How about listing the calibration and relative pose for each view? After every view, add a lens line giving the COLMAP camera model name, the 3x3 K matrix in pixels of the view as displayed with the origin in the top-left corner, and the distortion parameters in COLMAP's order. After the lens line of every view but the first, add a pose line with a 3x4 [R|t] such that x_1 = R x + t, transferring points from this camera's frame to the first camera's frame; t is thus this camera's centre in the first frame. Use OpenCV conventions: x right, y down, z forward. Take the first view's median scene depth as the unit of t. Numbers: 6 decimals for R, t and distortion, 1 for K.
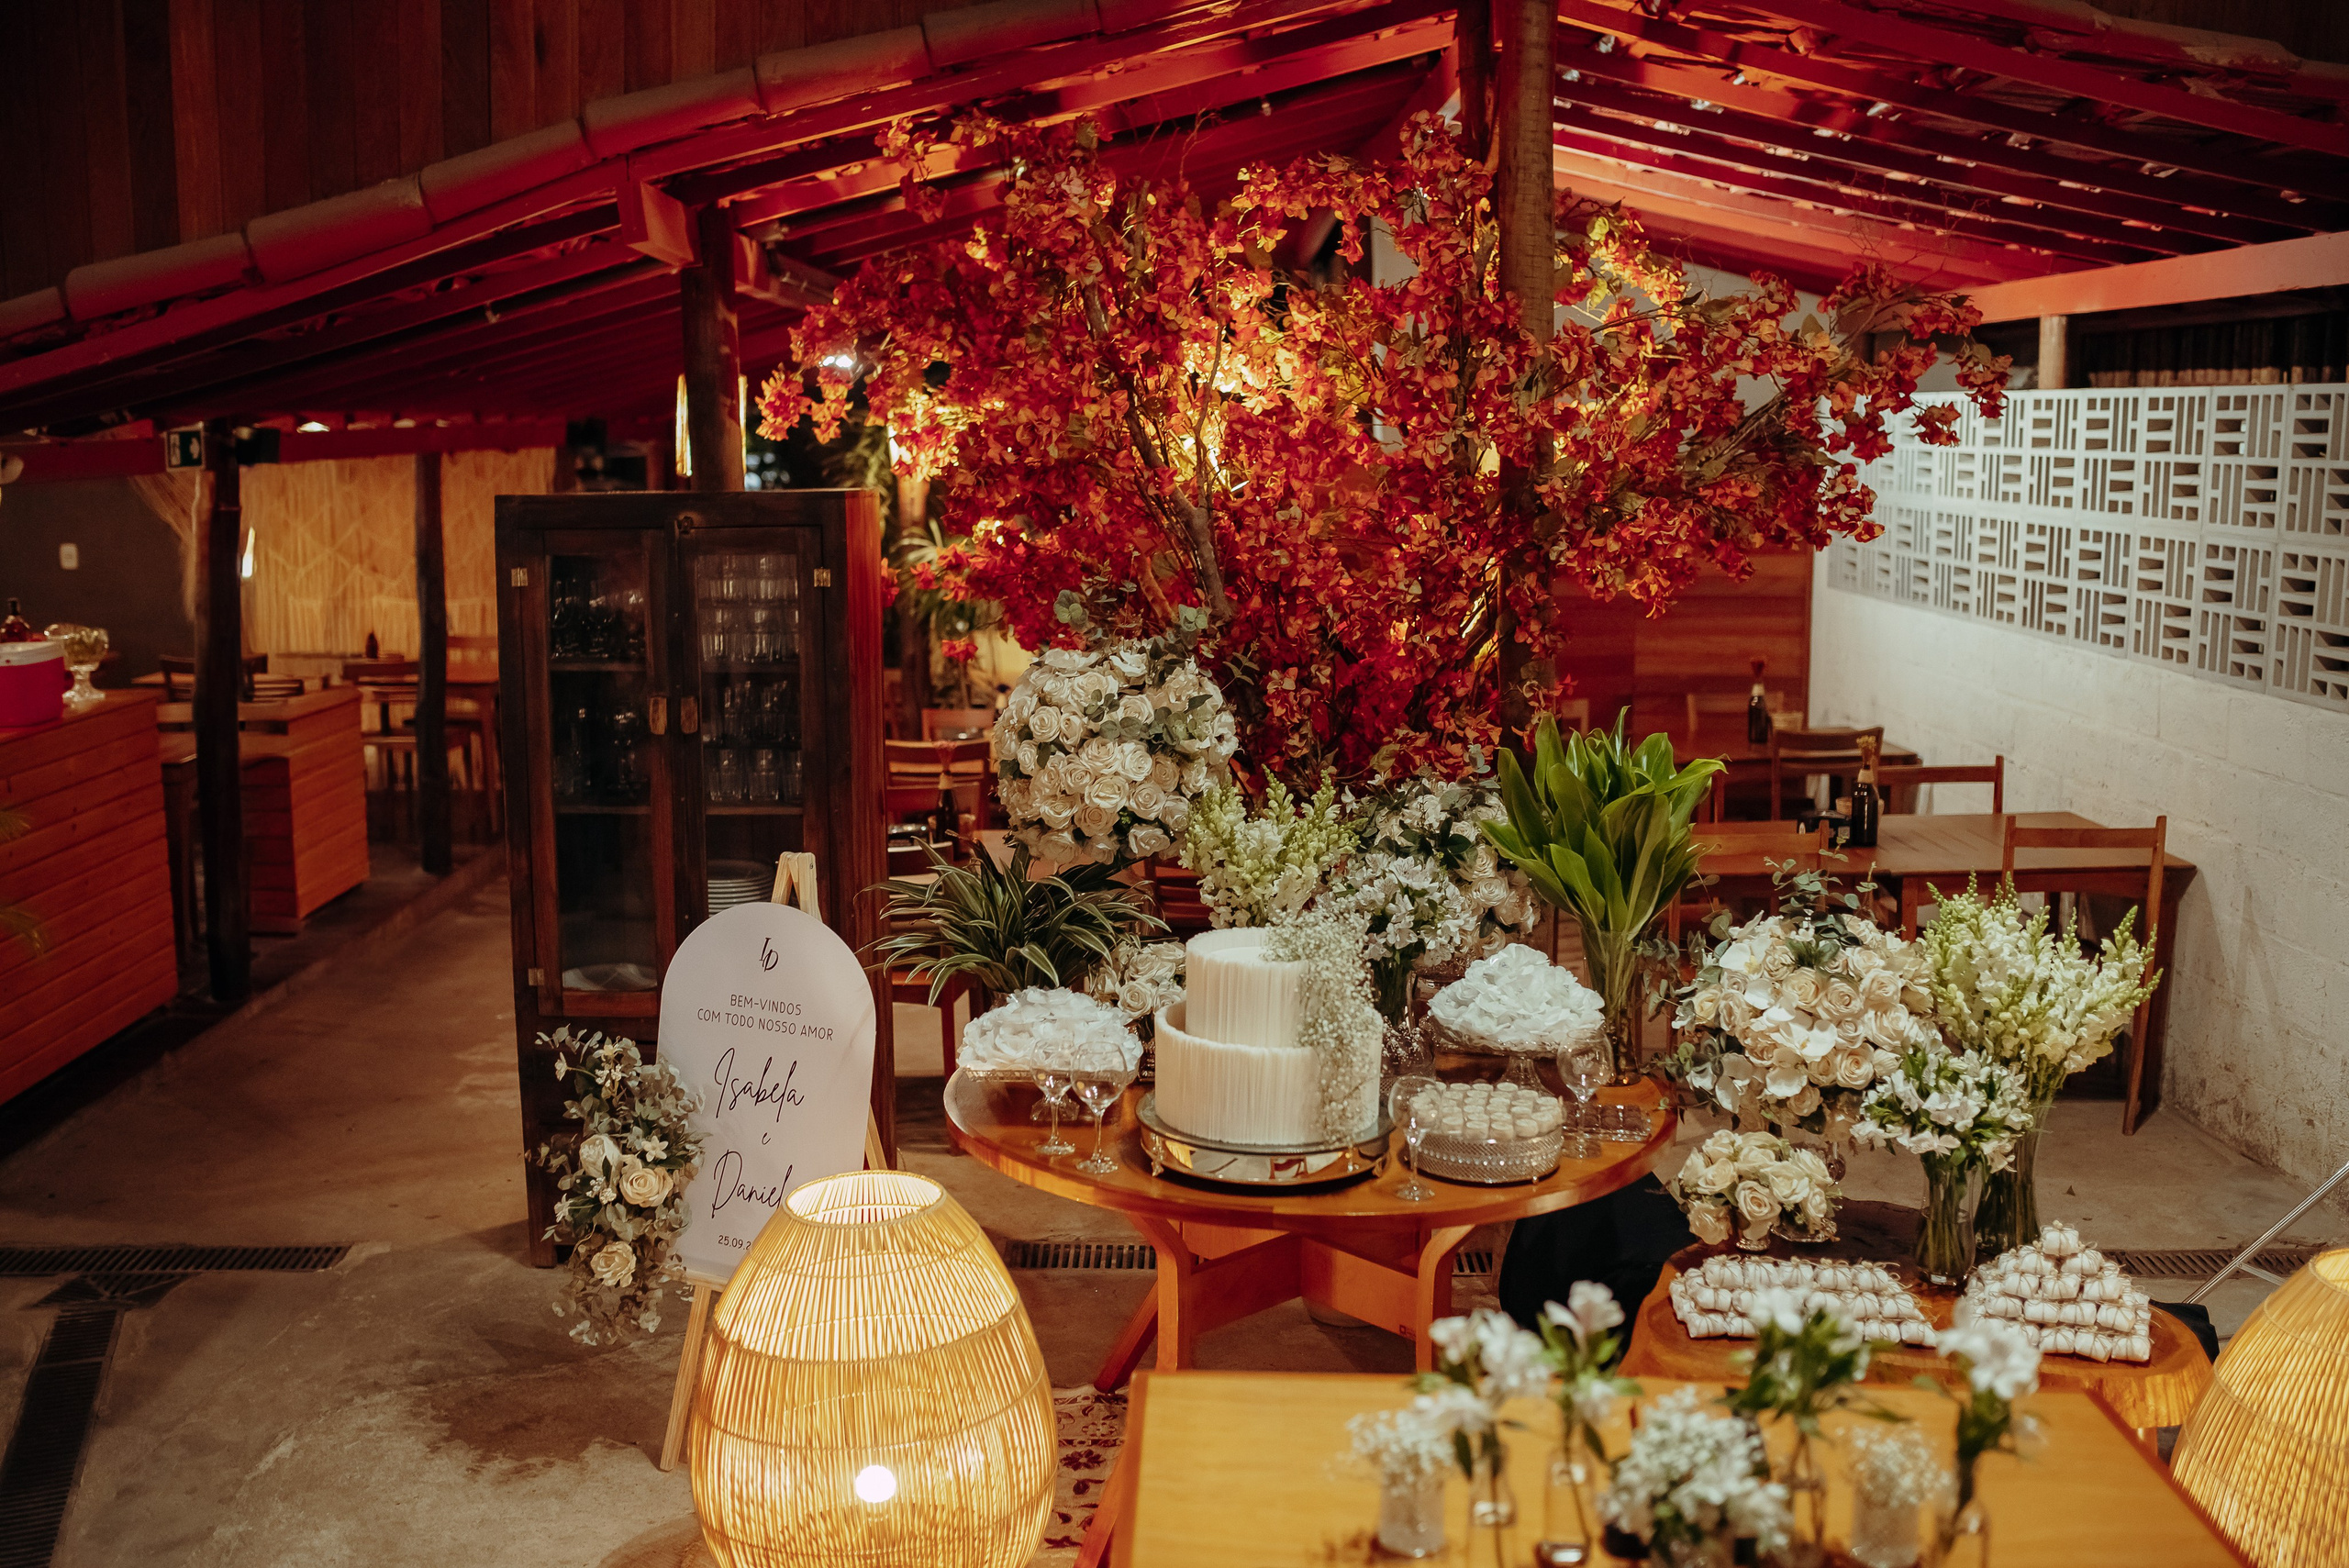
lens RADIAL K [[2248.3, 0, 1178.5], [0, 2248.3, 784.5], [0, 0, 1]] dist [-0.062622, 0.091117]
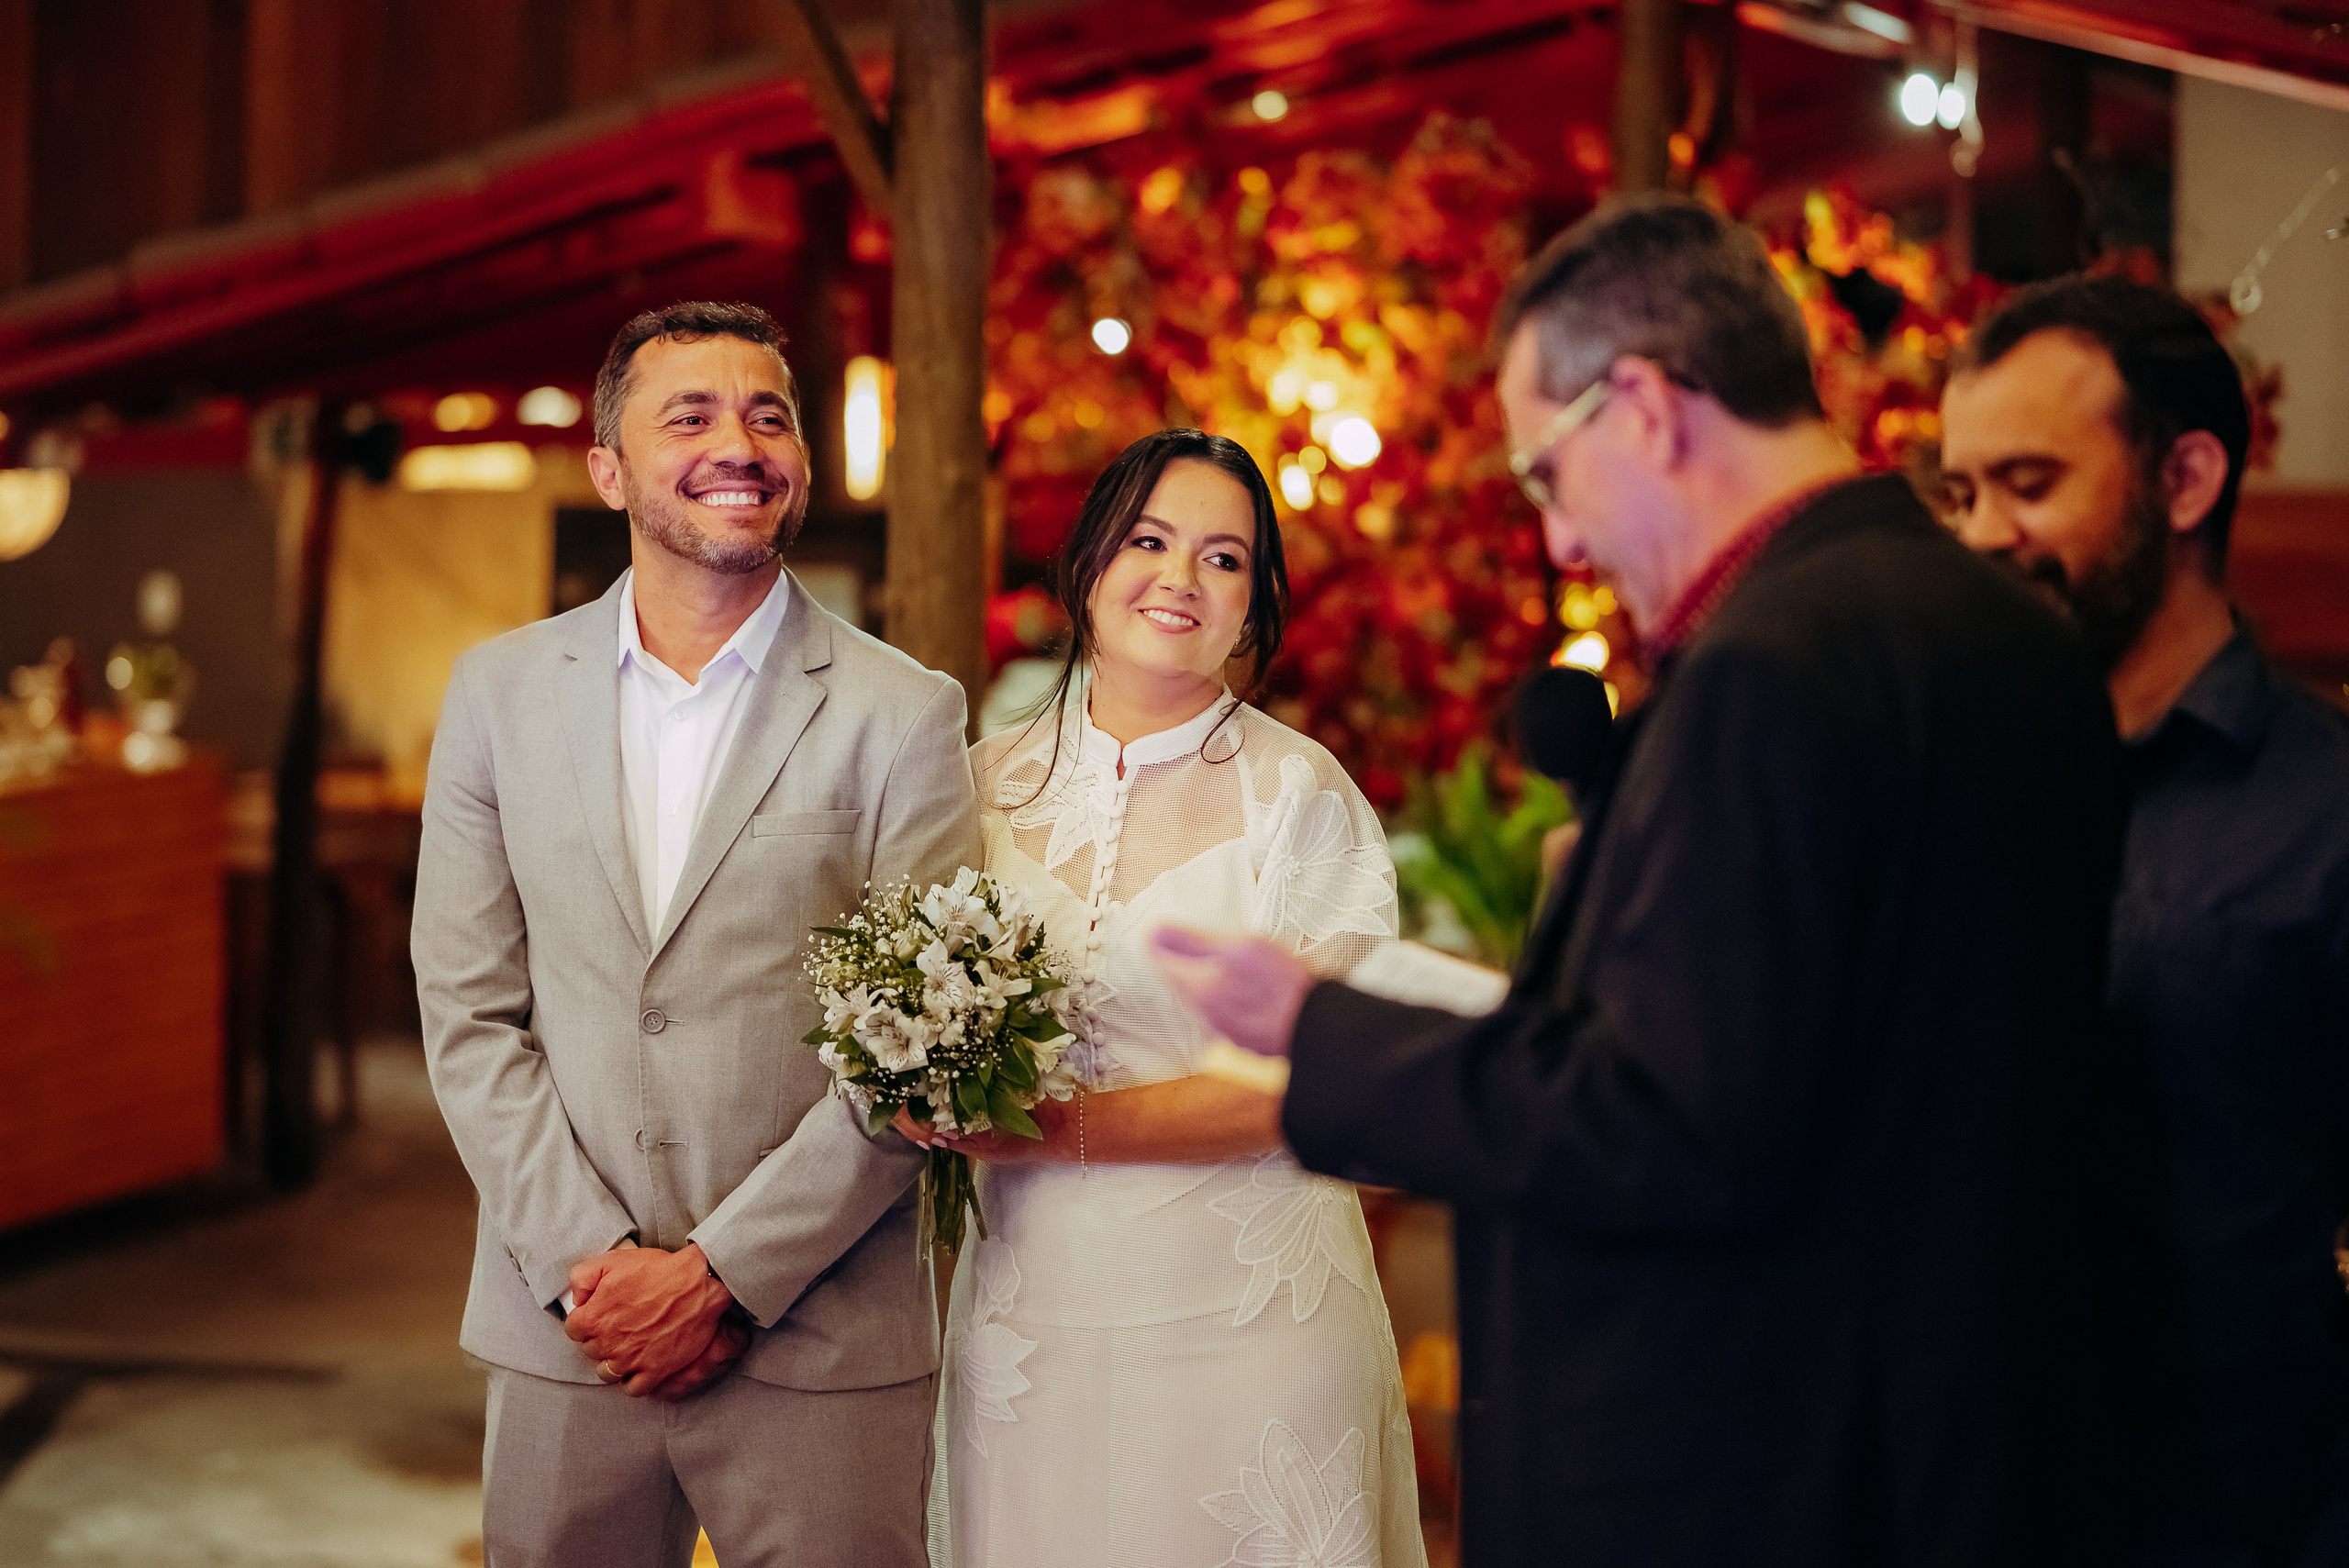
lens RADIAL K [[5836.2, 0, 1174.5], [0, 5836.2, 722.7], [0, 0, 1]] dist [0.071810, 0.231326]
pose [[0.953823, 0.030856, -0.298780, 0.783868], [-0.061868, 0.993563, -0.094896, 0.205195], [0.293929, 0.108999, 0.949592, -1.409390]]
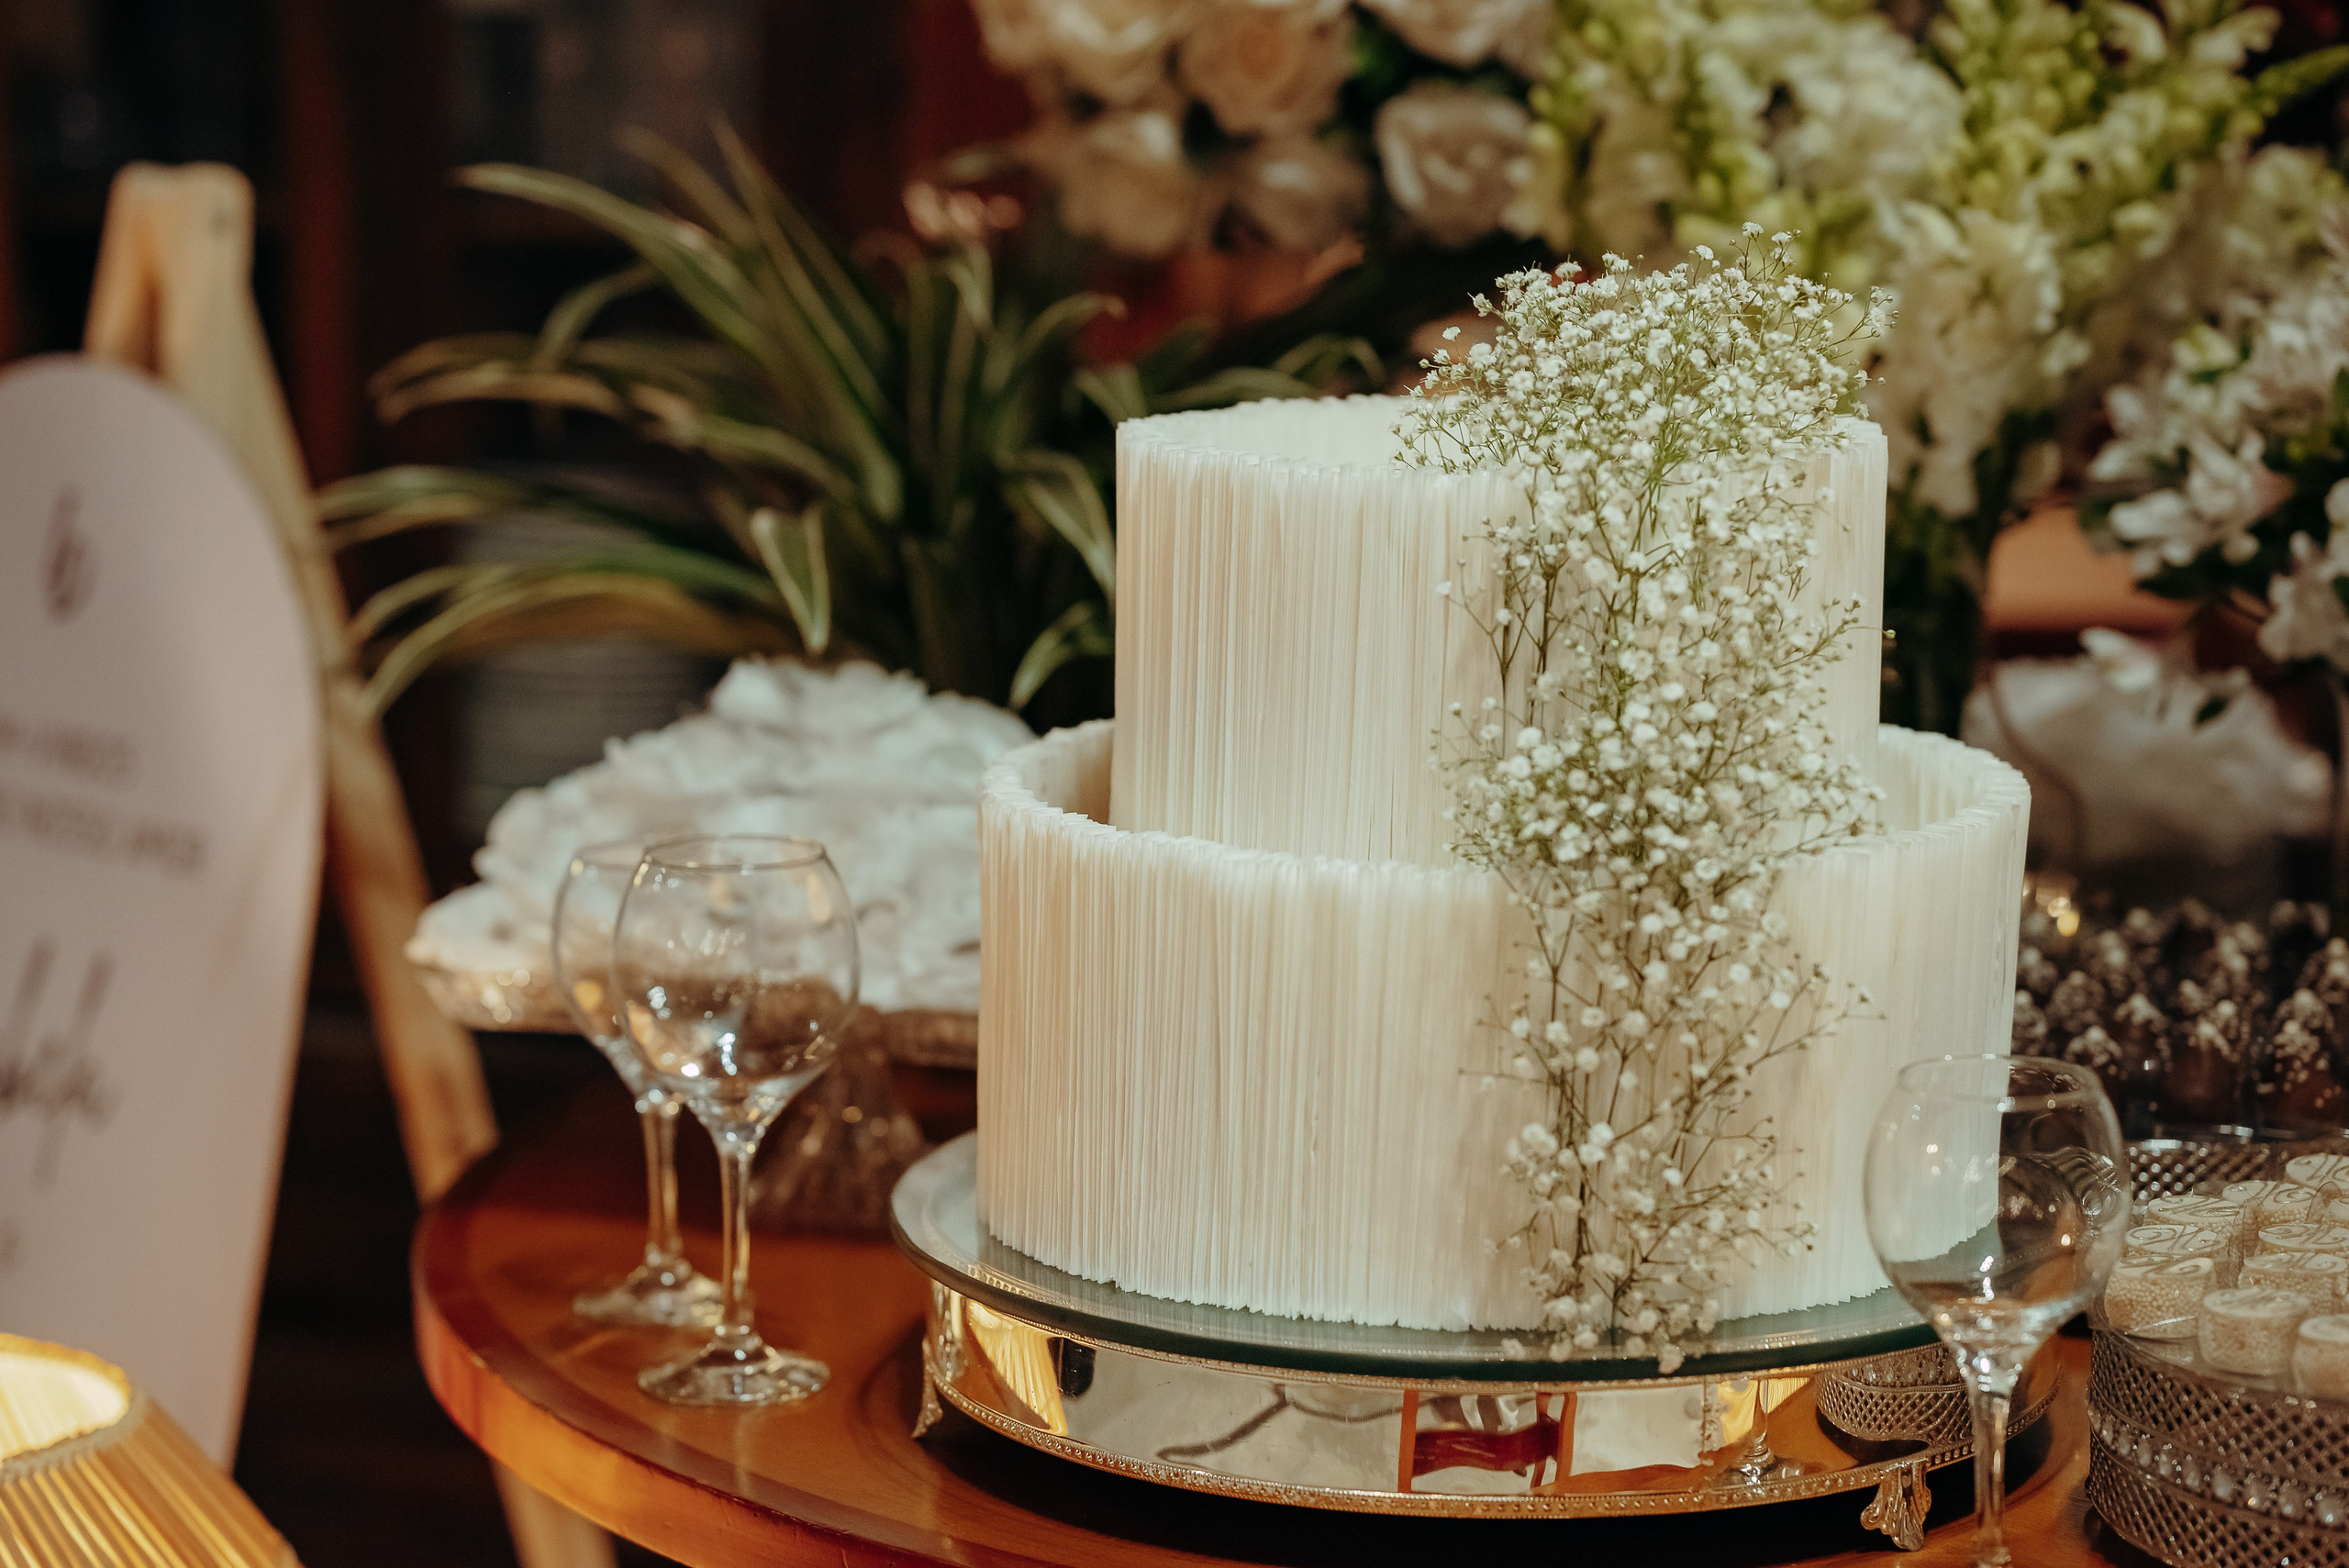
lens RADIAL K [[5674.2, 0, 1174.5], [0, 5674.2, 784.0], [0, 0, 1]] dist [0.047194, -0.026571]
pose [[0.931518, 0.053943, -0.359672, 0.184335], [-0.054097, 0.998489, 0.009646, 0.089776], [0.359649, 0.010472, 0.933029, 0.423151]]
